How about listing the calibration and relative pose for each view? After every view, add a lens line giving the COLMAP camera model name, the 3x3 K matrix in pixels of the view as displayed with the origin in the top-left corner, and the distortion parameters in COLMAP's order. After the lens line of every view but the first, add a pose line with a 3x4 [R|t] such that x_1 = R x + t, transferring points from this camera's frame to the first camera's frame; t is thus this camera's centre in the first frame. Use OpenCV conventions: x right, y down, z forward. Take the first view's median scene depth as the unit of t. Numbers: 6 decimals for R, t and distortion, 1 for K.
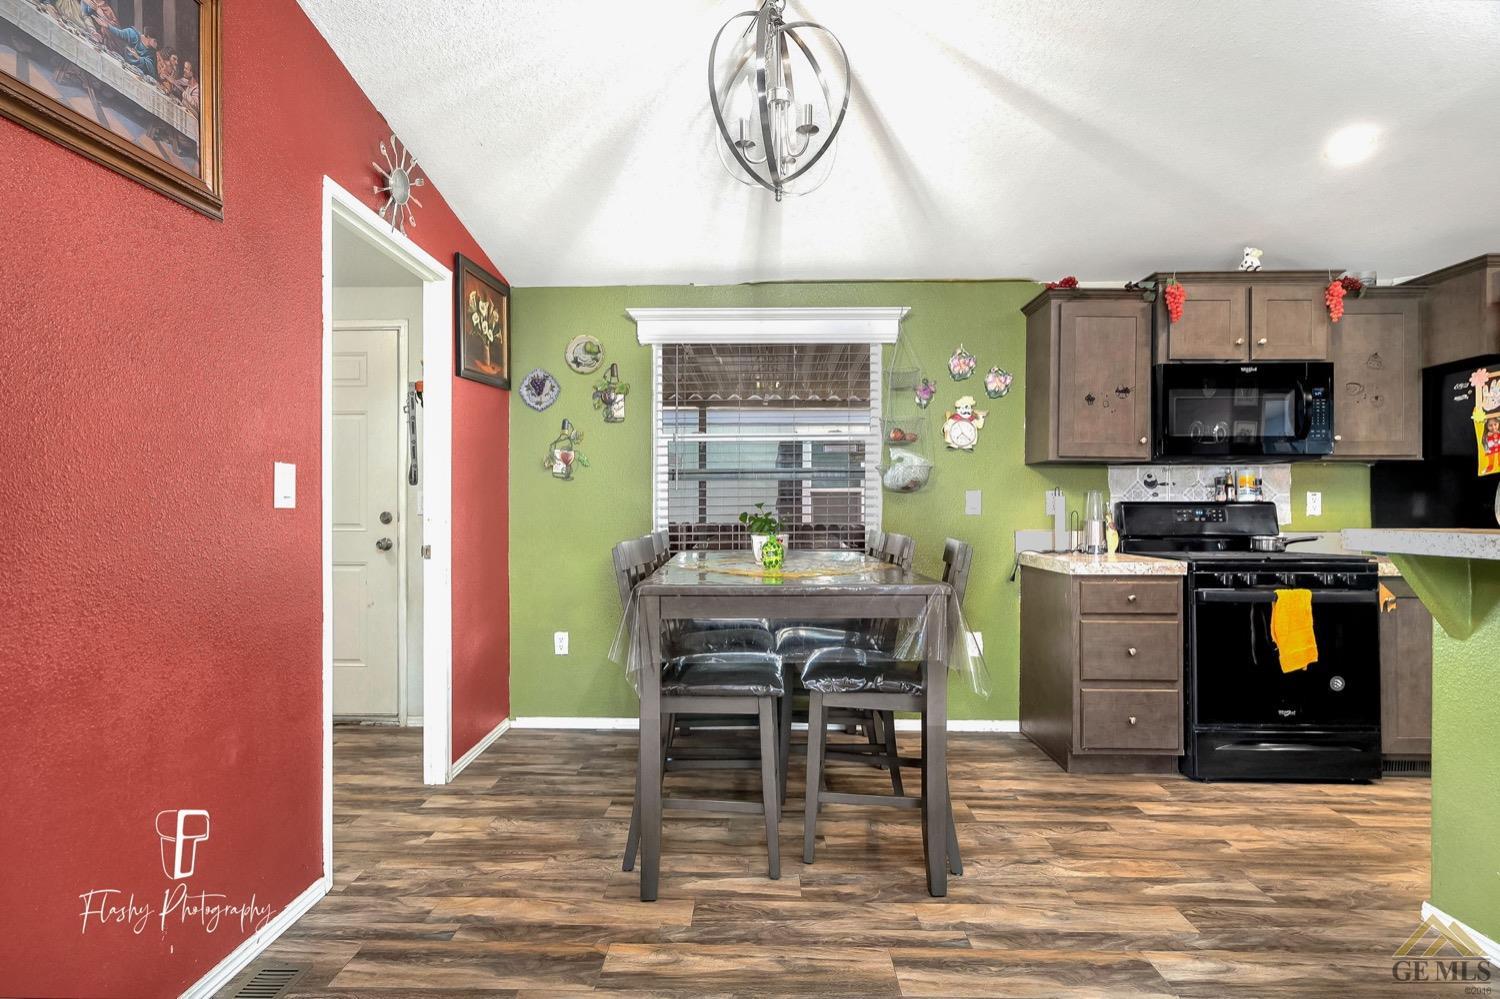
lens RADIAL K [[694.9, 0, 749.0], [0, 694.9, 497.5], [0, 0, 1]] dist [-0.001062, 0.002327]
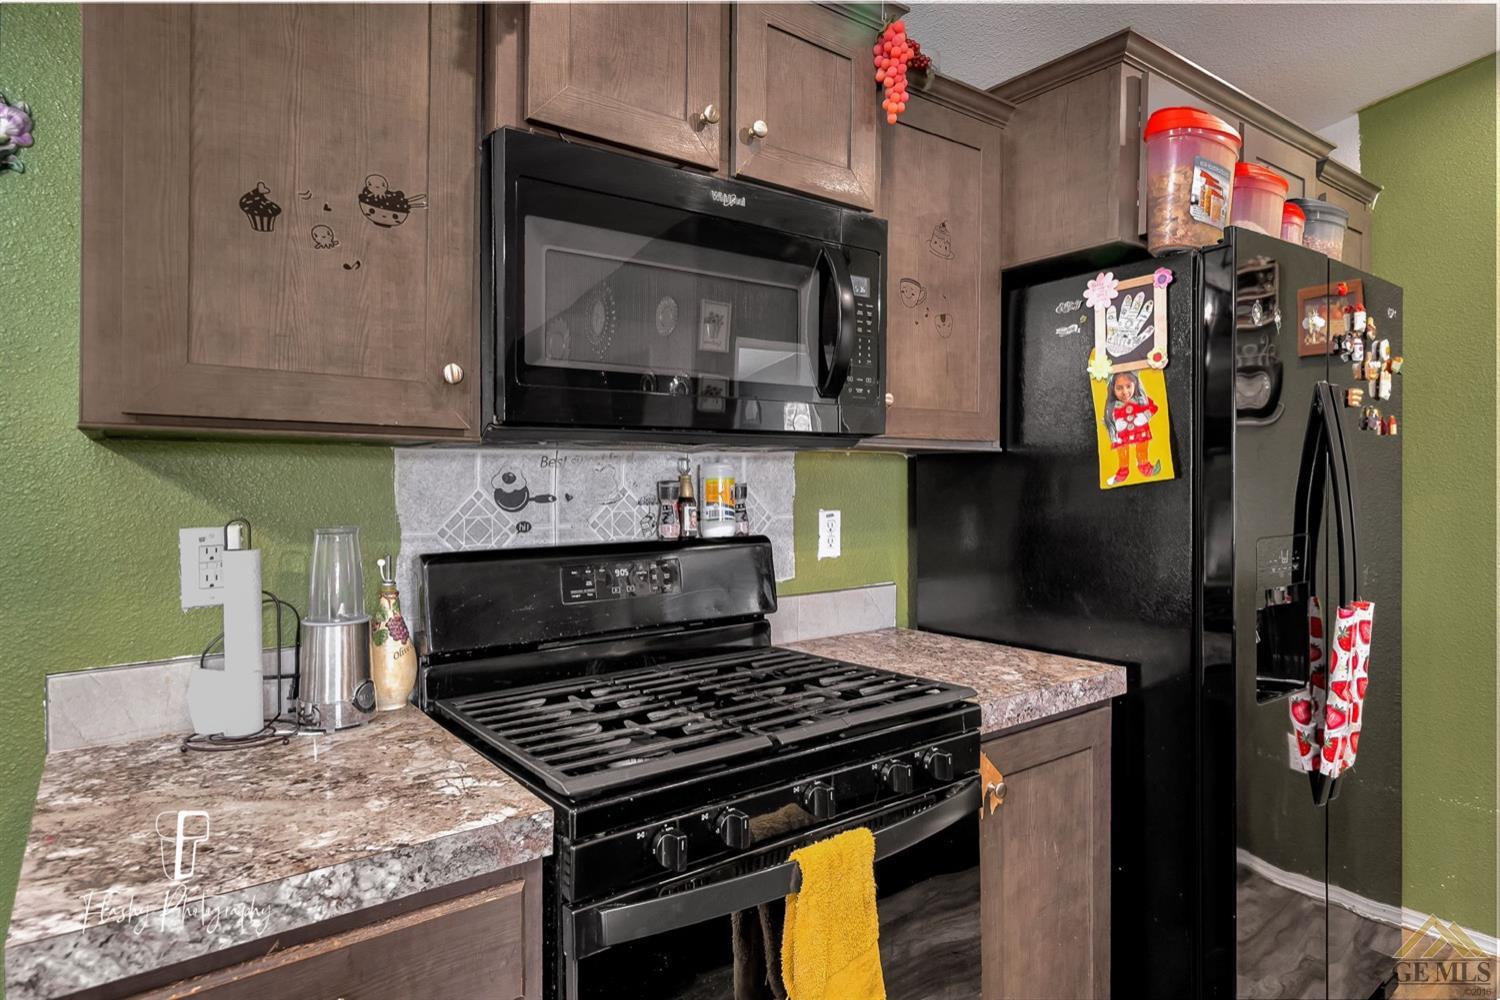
lens RADIAL K [[865.2, 0, 740.6], [0, 865.2, 489.5], [0, 0, 1]] dist [0.011923, 0.000395]
pose [[0.791554, -0.011299, 0.610995, 0.434208], [-0.005698, 0.999649, 0.025868, -0.041662], [-0.611073, -0.023958, 0.791212, 0.617654]]
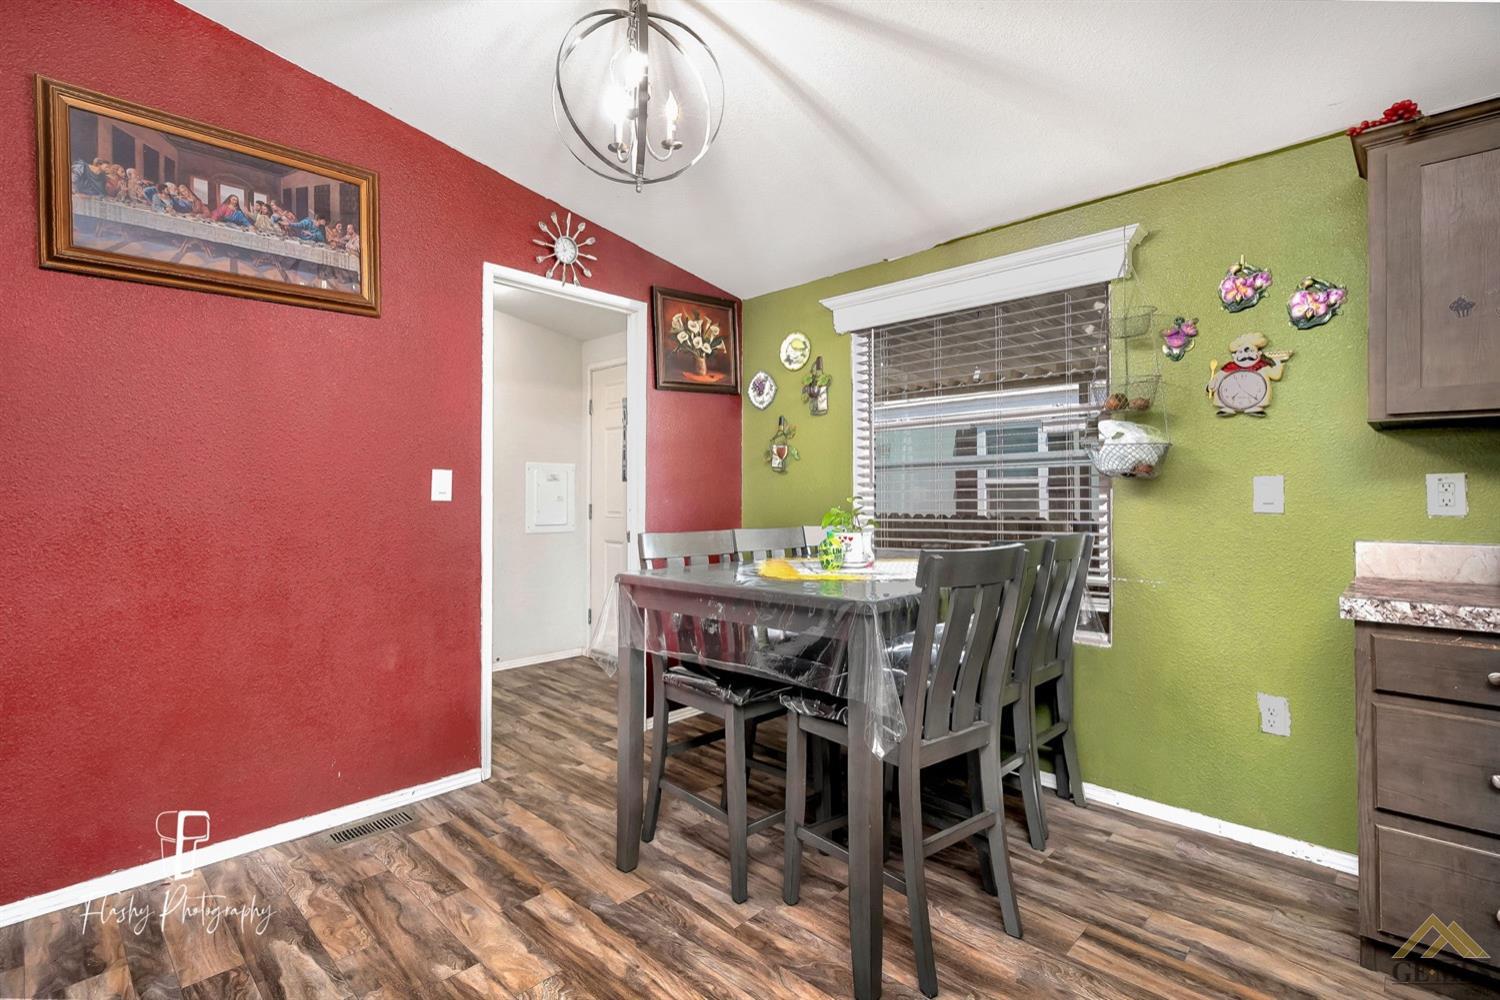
lens RADIAL K [[694.9, 0, 731.5], [0, 694.9, 478.9], [0, 0, 1]] dist [-0.001062, 0.002327]
pose [[0.732028, -0.017378, -0.681053, 0.443985], [0.008585, 0.999831, -0.016285, -0.001181], [0.681221, 0.006074, 0.732053, 0.204611]]
